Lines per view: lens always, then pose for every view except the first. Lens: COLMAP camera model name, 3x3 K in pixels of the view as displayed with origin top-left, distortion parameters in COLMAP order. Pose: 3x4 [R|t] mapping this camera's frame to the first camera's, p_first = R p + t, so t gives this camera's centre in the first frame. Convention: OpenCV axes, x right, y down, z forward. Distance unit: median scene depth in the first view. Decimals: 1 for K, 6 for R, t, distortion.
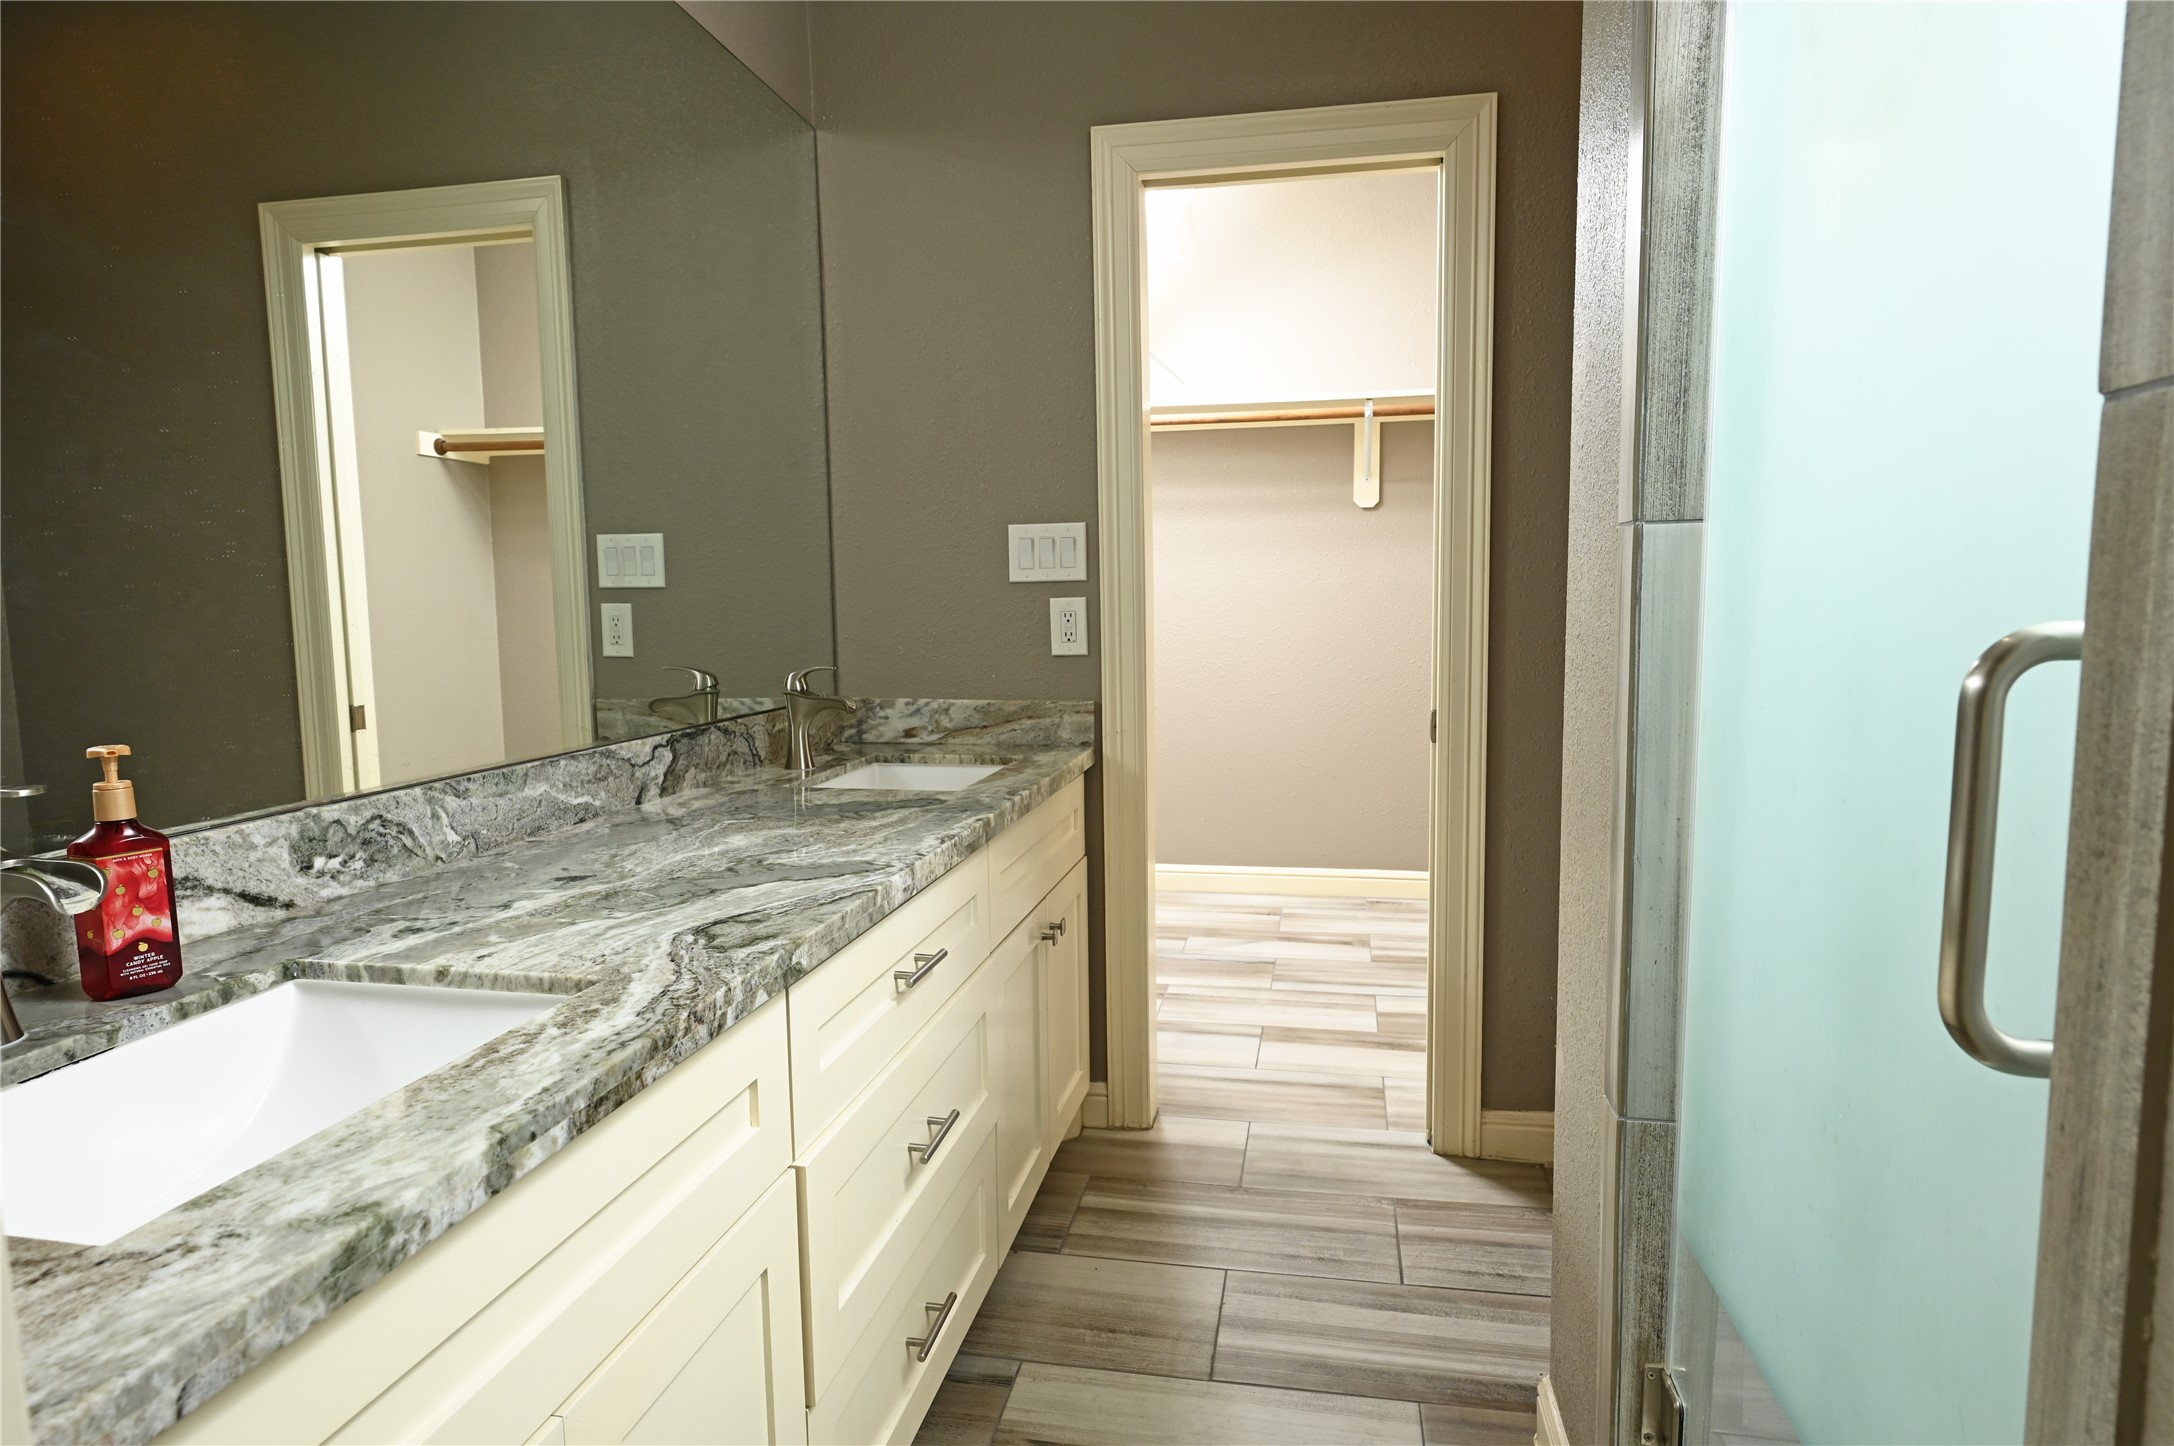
lens RADIAL K [[1215.9, 0, 1126.1], [0, 1215.9, 719.3], [0, 0, 1]] dist [-0.005993, 0.003729]
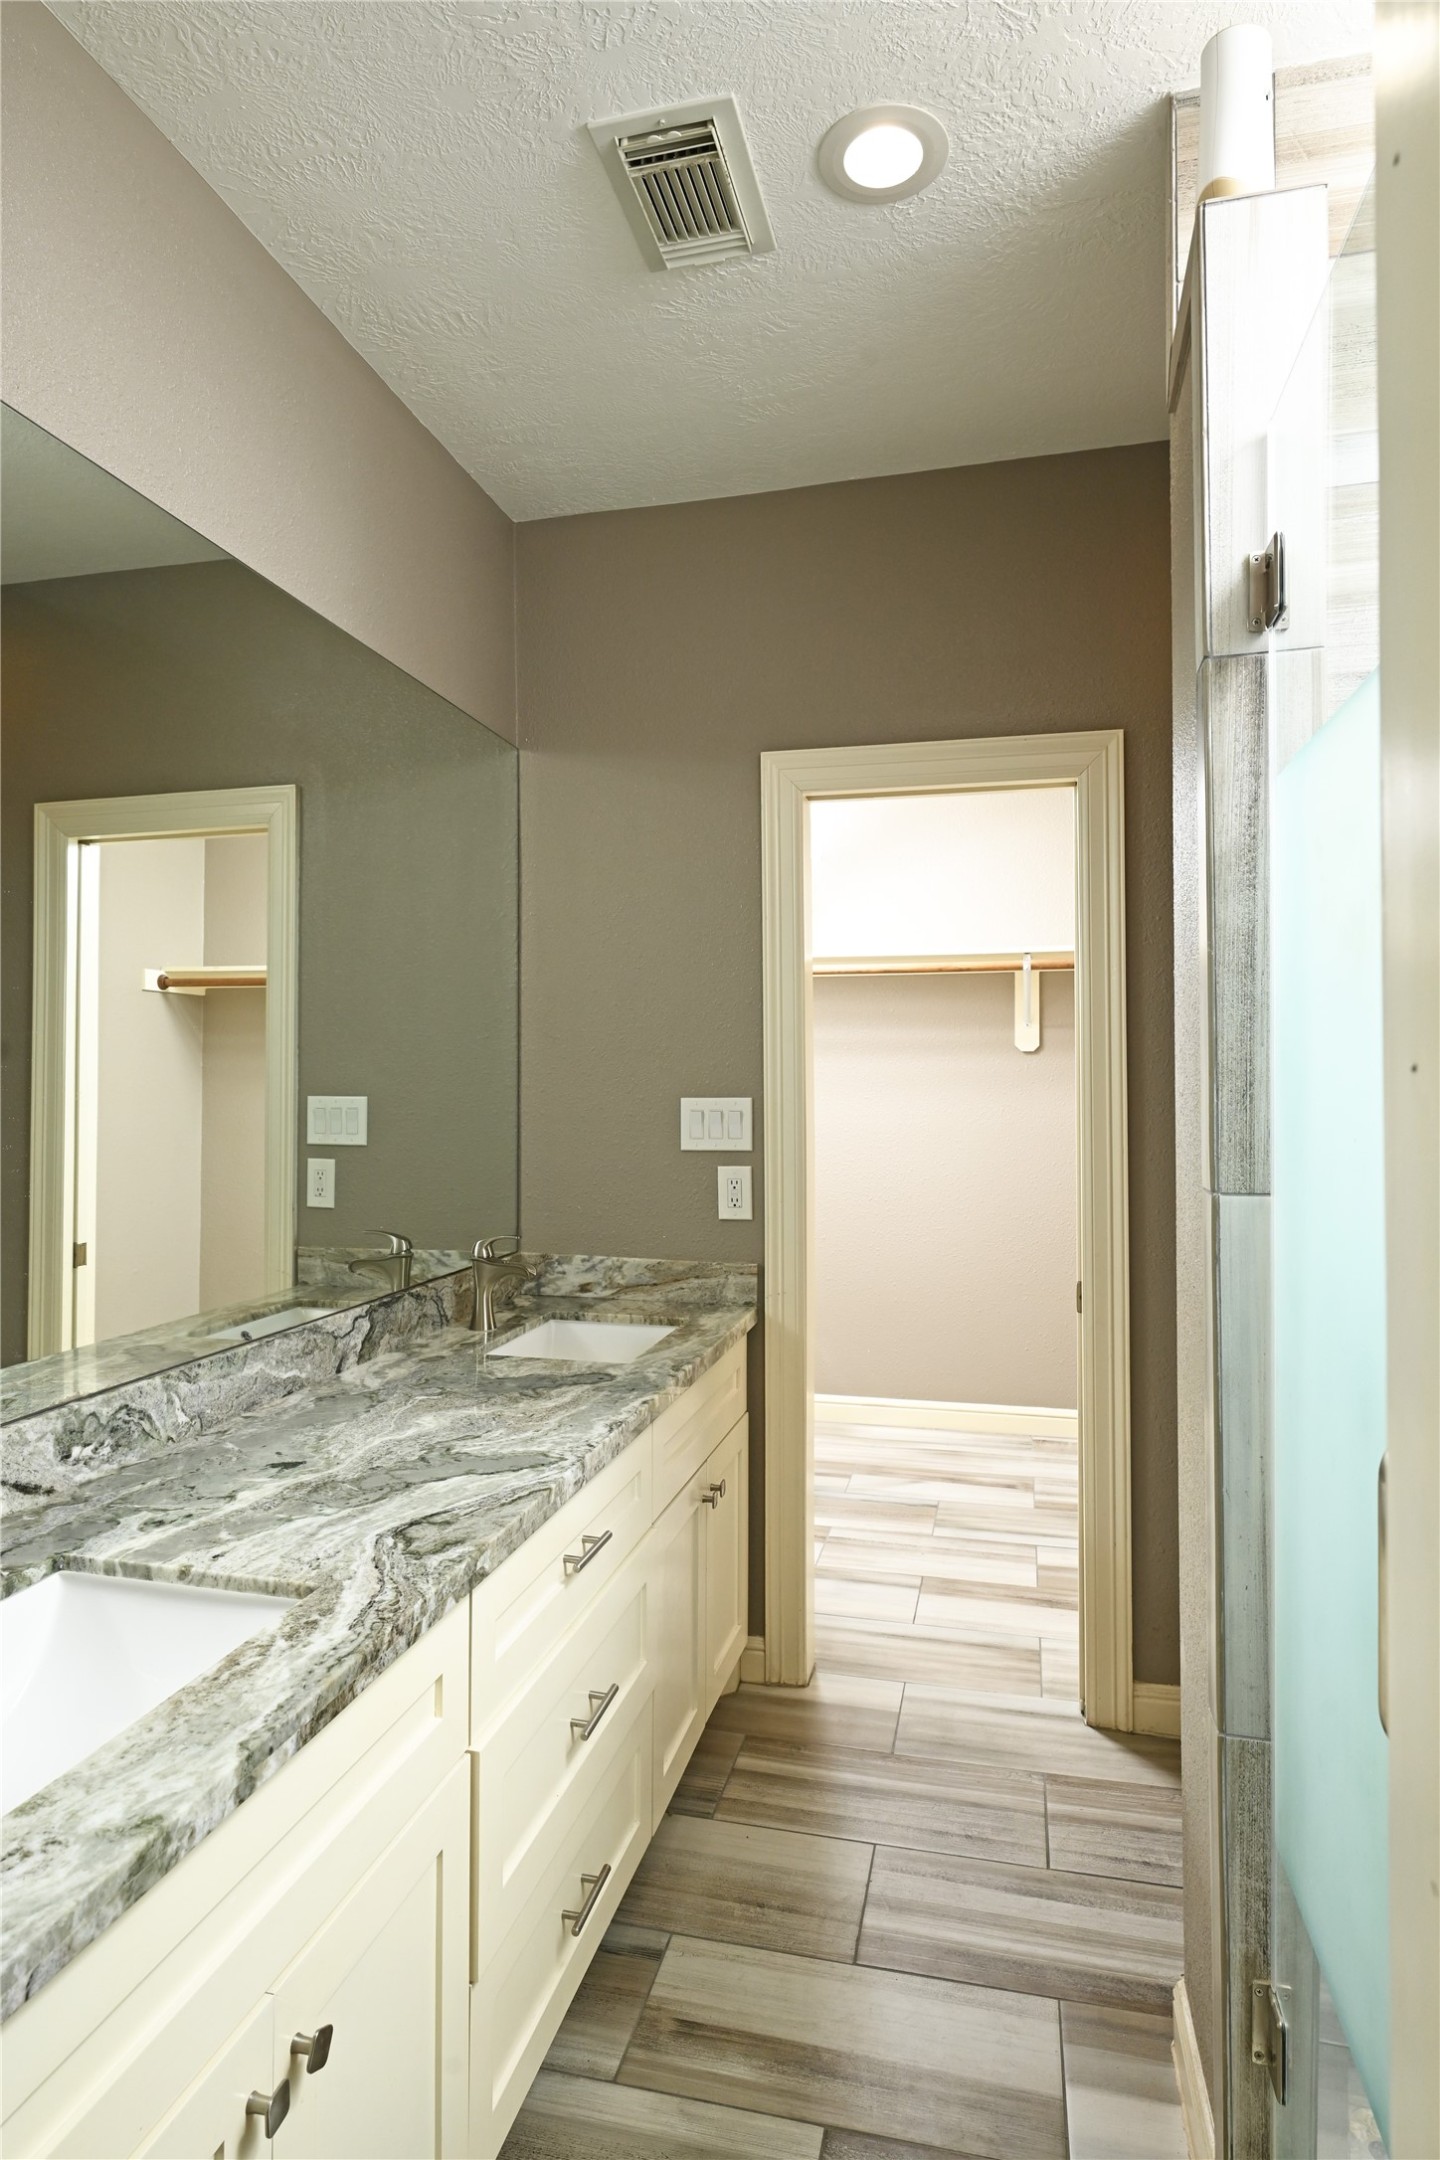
lens RADIAL K [[1222.7, 0, 737.3], [0, 1222.7, 1063.5], [0, 0, 1]] dist [-0.004603, 0.003411]
pose [[0.998411, 0.010902, -0.055294, 0.019394], [-0.017432, 0.992738, -0.119023, -0.086720], [0.053595, 0.119798, 0.991351, -0.119592]]
